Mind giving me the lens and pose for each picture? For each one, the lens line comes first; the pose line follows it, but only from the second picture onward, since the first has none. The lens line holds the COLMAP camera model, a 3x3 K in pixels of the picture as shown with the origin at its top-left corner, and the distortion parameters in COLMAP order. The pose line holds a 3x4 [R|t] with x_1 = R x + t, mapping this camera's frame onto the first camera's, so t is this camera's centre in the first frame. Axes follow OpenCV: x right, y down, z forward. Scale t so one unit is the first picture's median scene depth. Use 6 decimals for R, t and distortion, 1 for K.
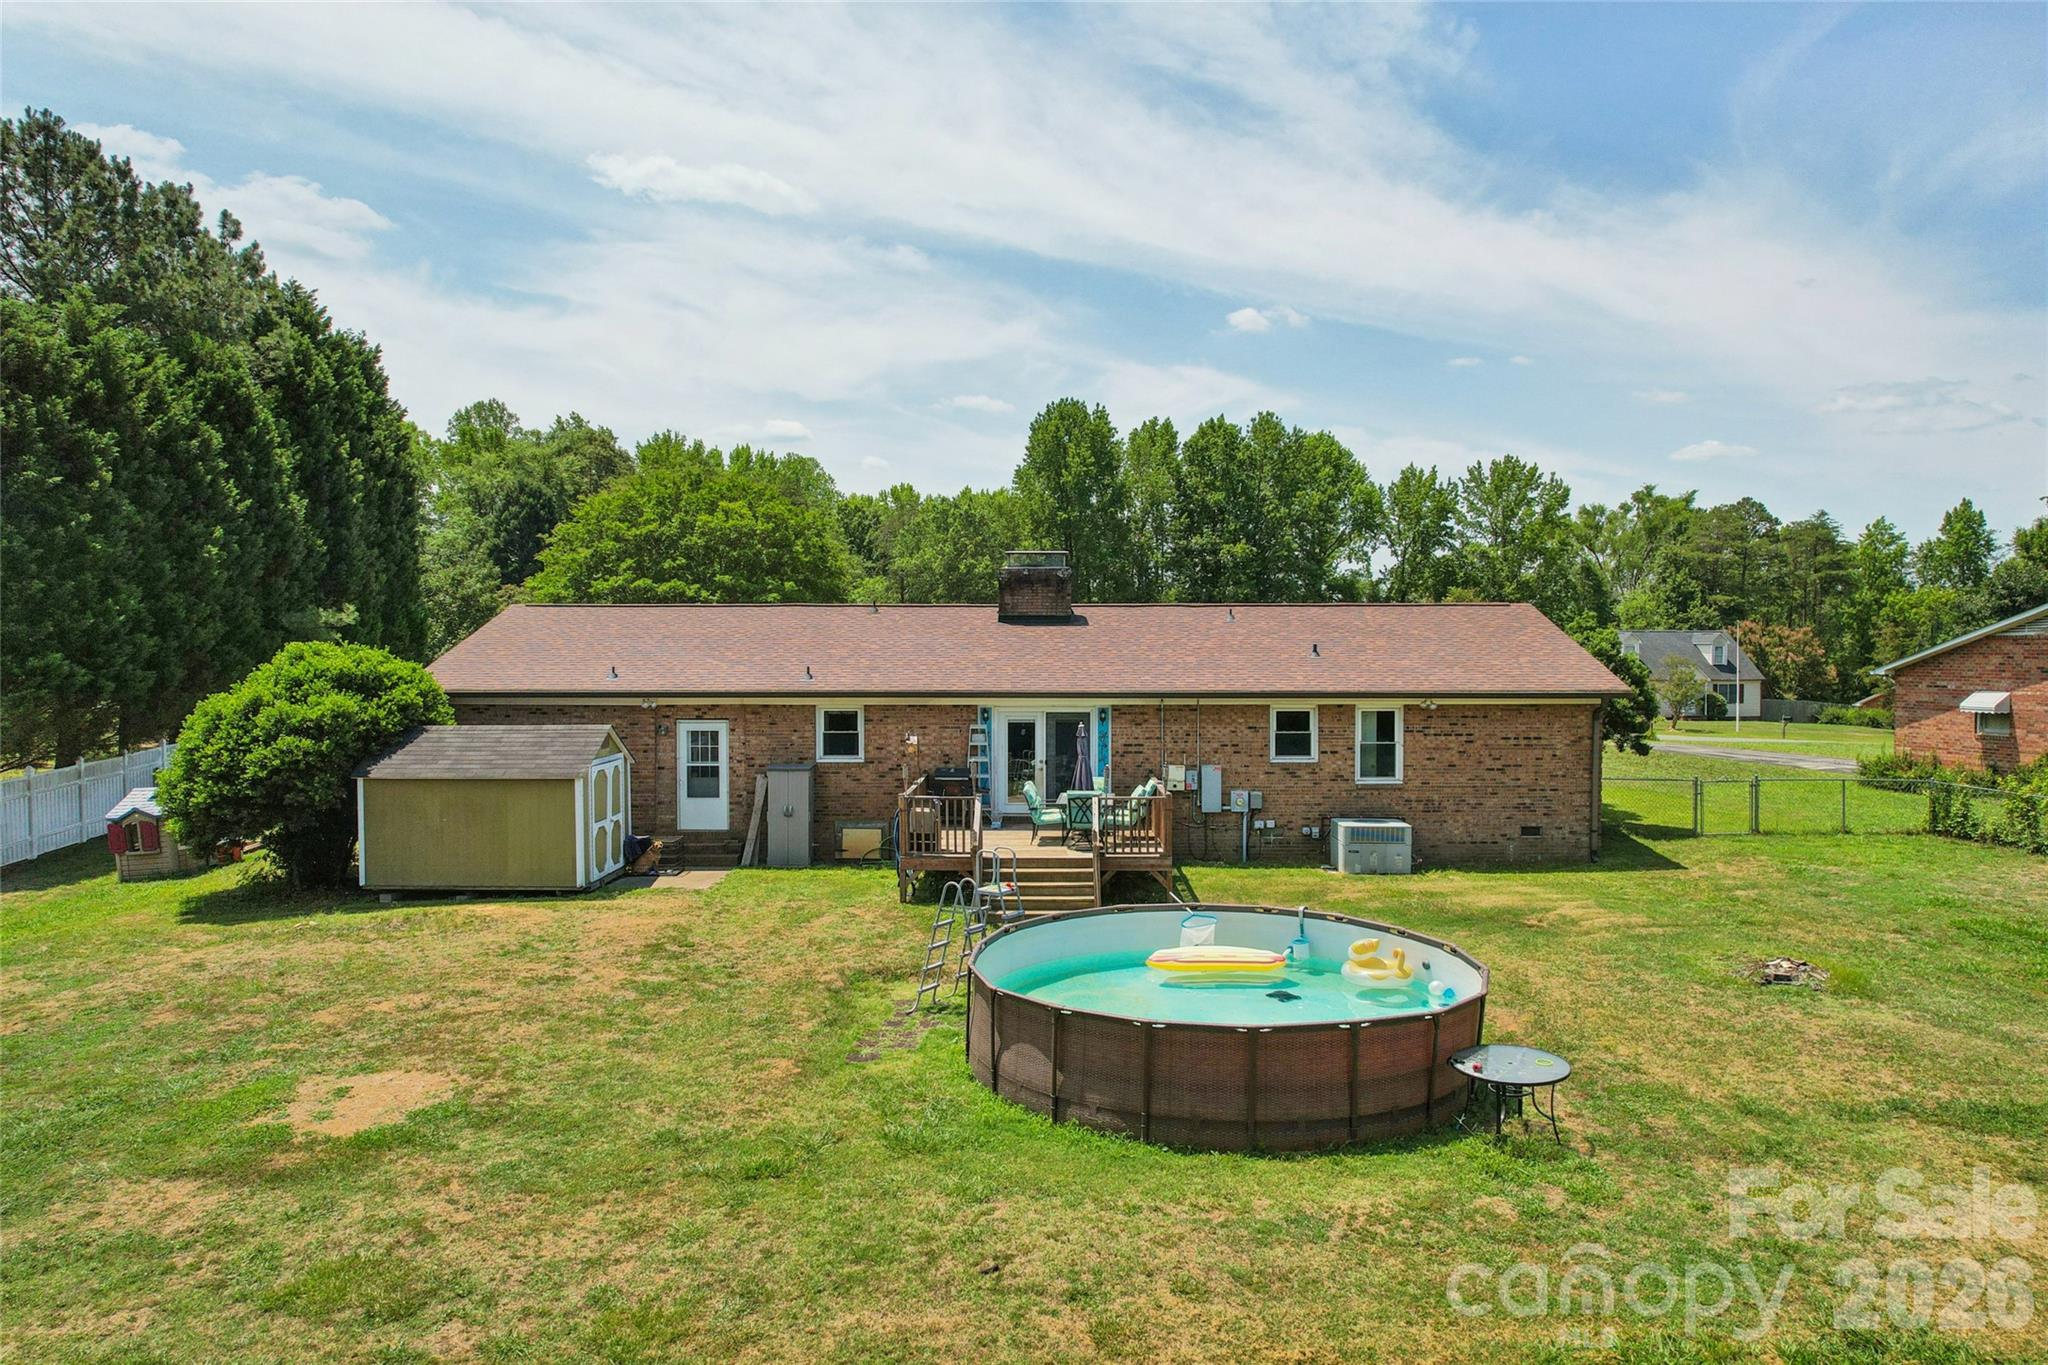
lens RADIAL K [[1335.5, 0, 1035.4], [0, 1335.5, 625.8], [0, 0, 1]] dist [-0.093770, 0.082463]
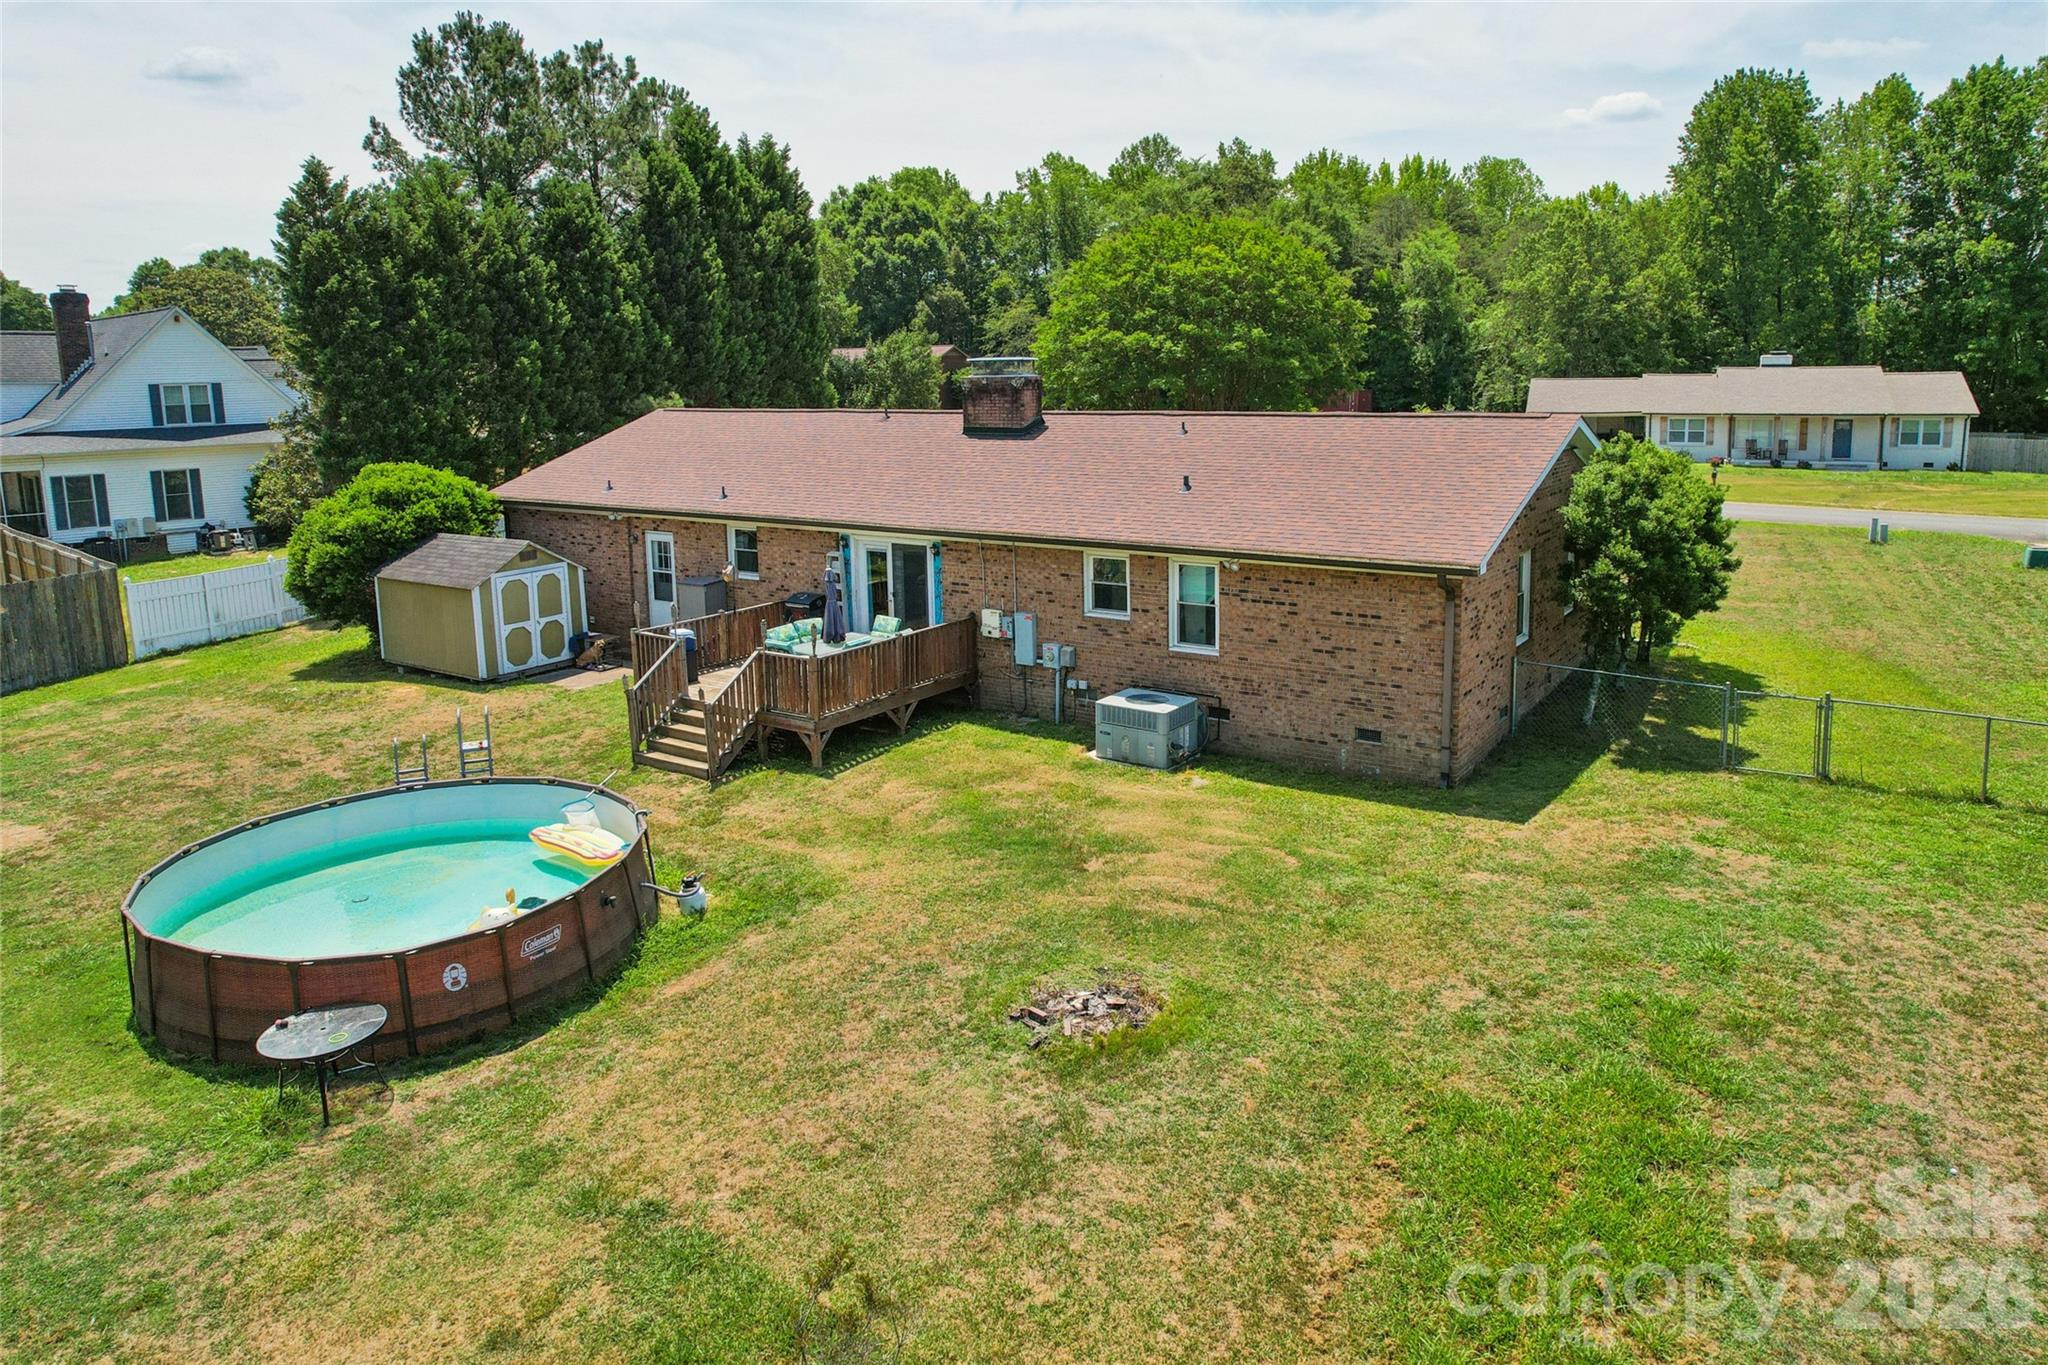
lens RADIAL K [[1377.7, 0, 1031.8], [0, 1377.7, 475.5], [0, 0, 1]] dist [-0.075613, 0.055034]
pose [[0.822952, 0.029660, -0.567335, 0.652736], [0.031127, 0.994782, 0.097157, -0.077283], [0.567257, -0.097615, 0.817735, 0.246842]]
